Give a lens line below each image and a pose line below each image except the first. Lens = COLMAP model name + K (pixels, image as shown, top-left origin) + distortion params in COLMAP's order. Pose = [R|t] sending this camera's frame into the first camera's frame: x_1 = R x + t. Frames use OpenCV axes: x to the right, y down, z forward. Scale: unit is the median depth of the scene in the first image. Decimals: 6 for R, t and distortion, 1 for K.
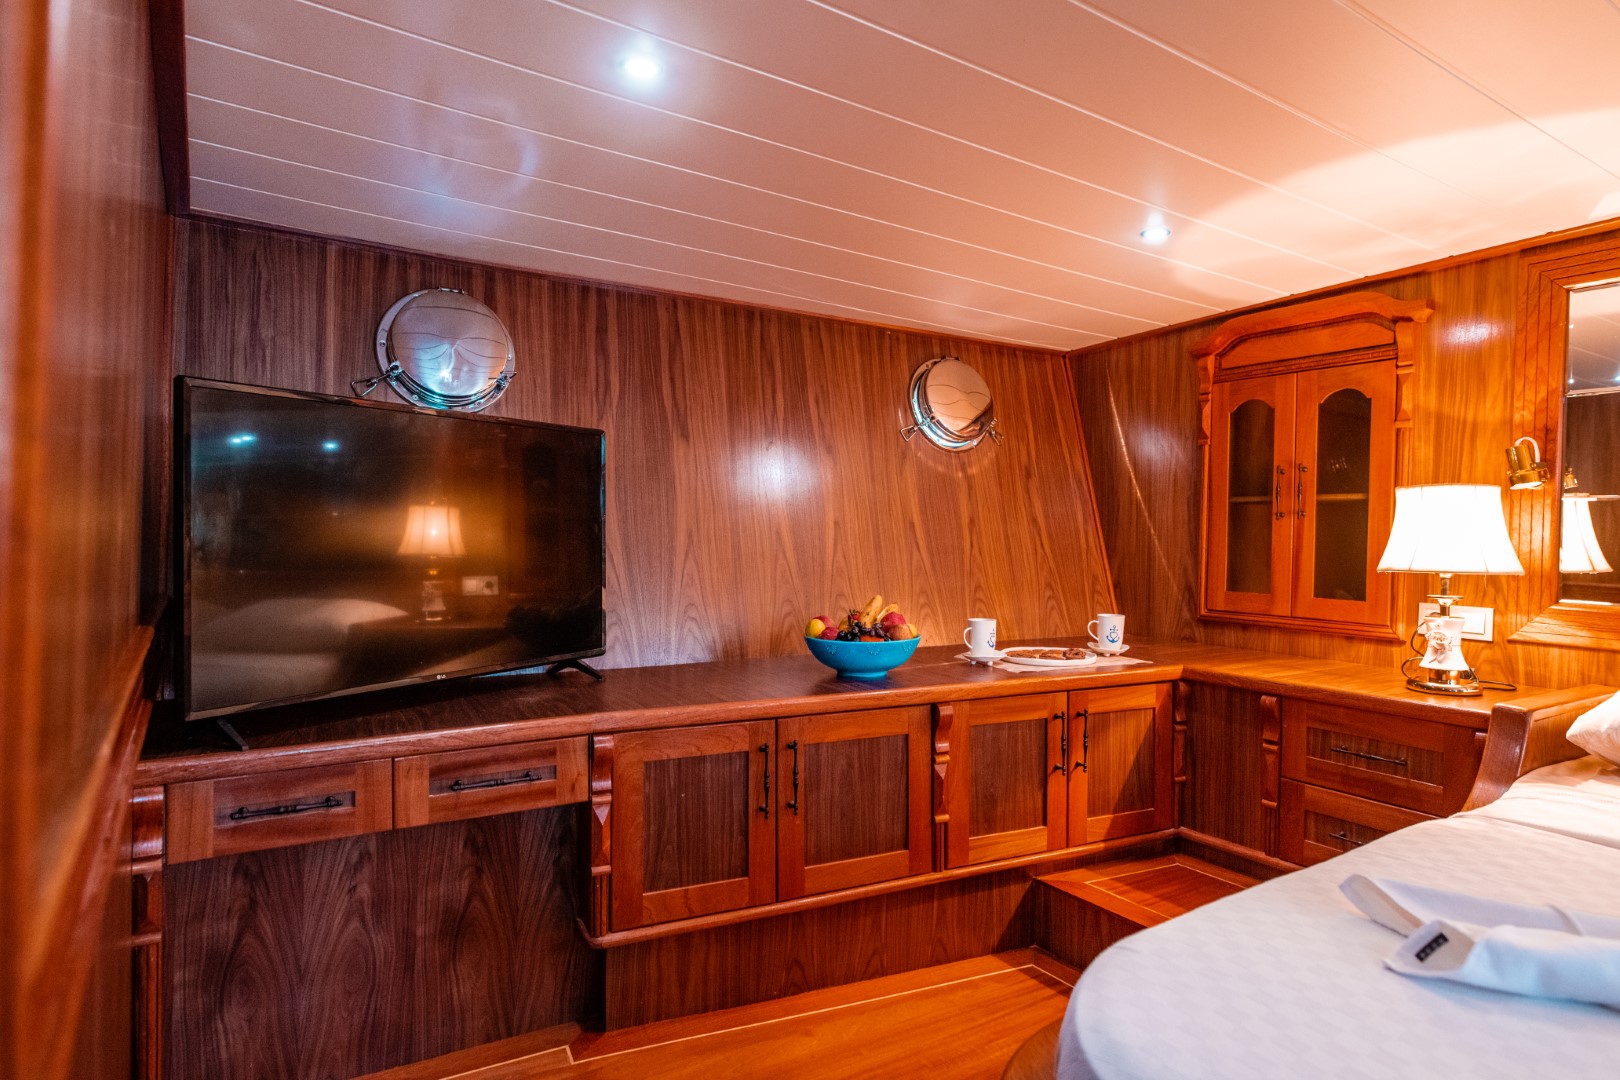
lens RADIAL K [[928.1, 0, 812.5], [0, 928.1, 532.4], [0, 0, 1]] dist [0.001184, -0.000910]
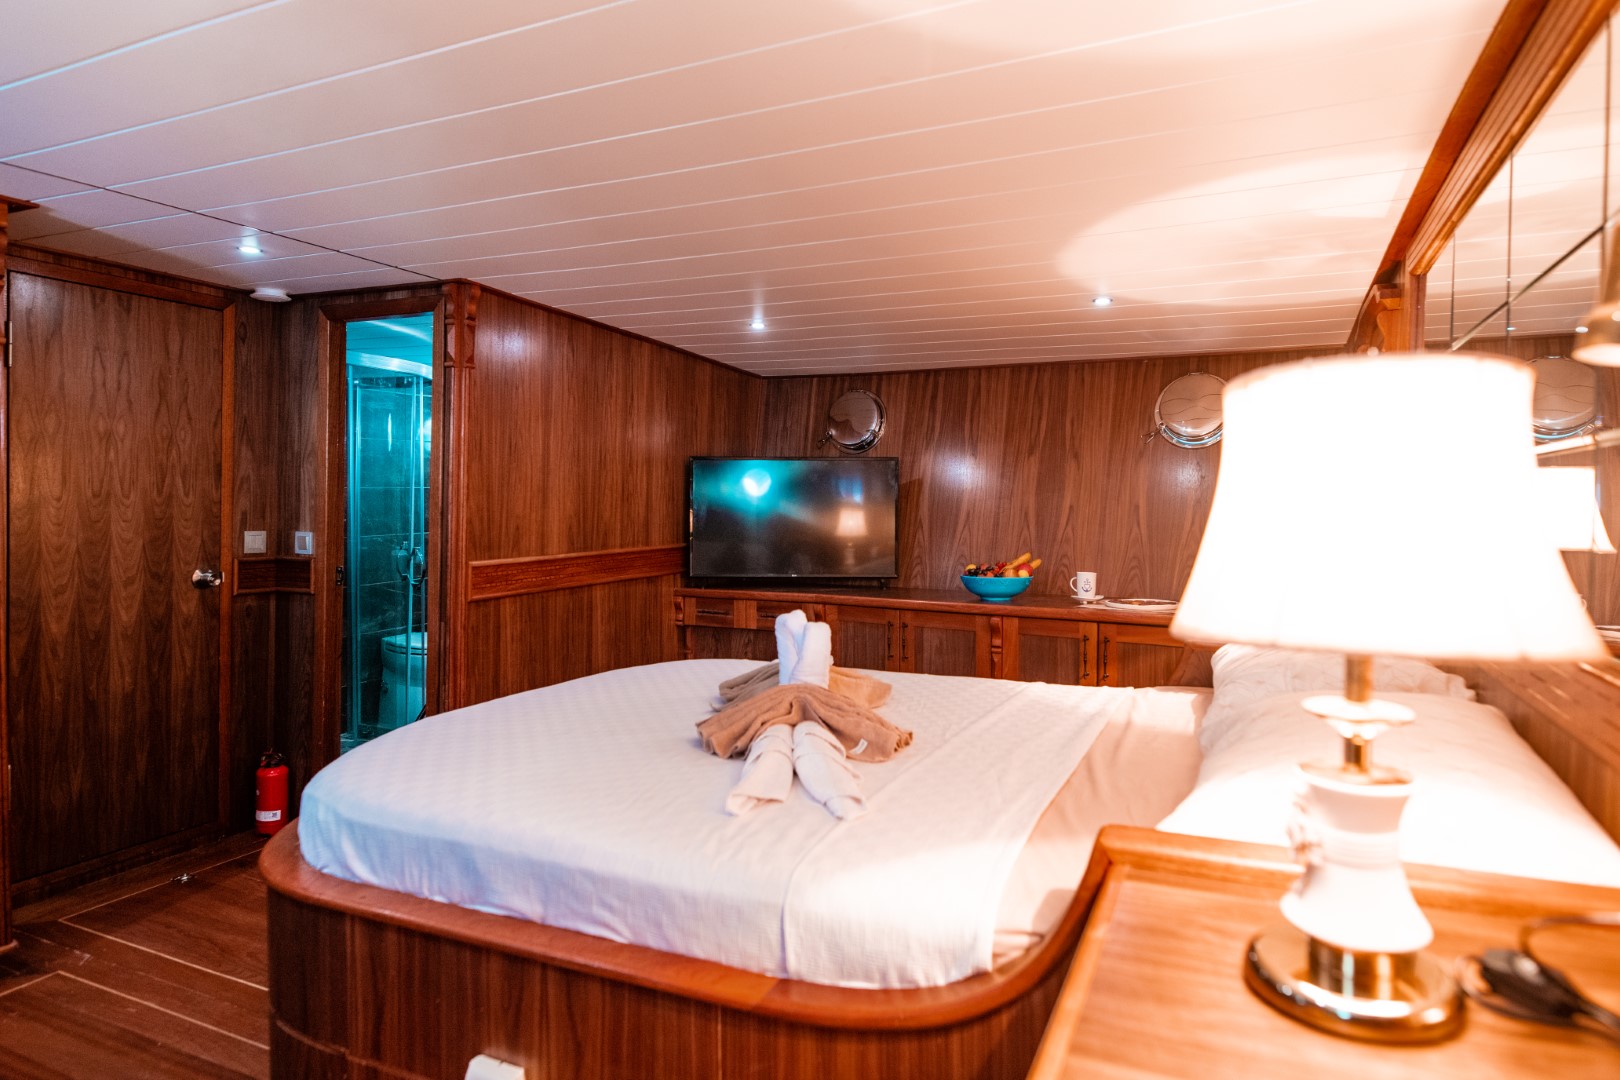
lens RADIAL K [[928.1, 0, 816.9], [0, 928.1, 540.2], [0, 0, 1]] dist [0.001184, -0.000910]
pose [[0.525604, 0.022007, -0.850445, 1.246501], [-0.007550, 0.999747, 0.021204, 0.017409], [0.850696, -0.004724, 0.525637, -0.111712]]
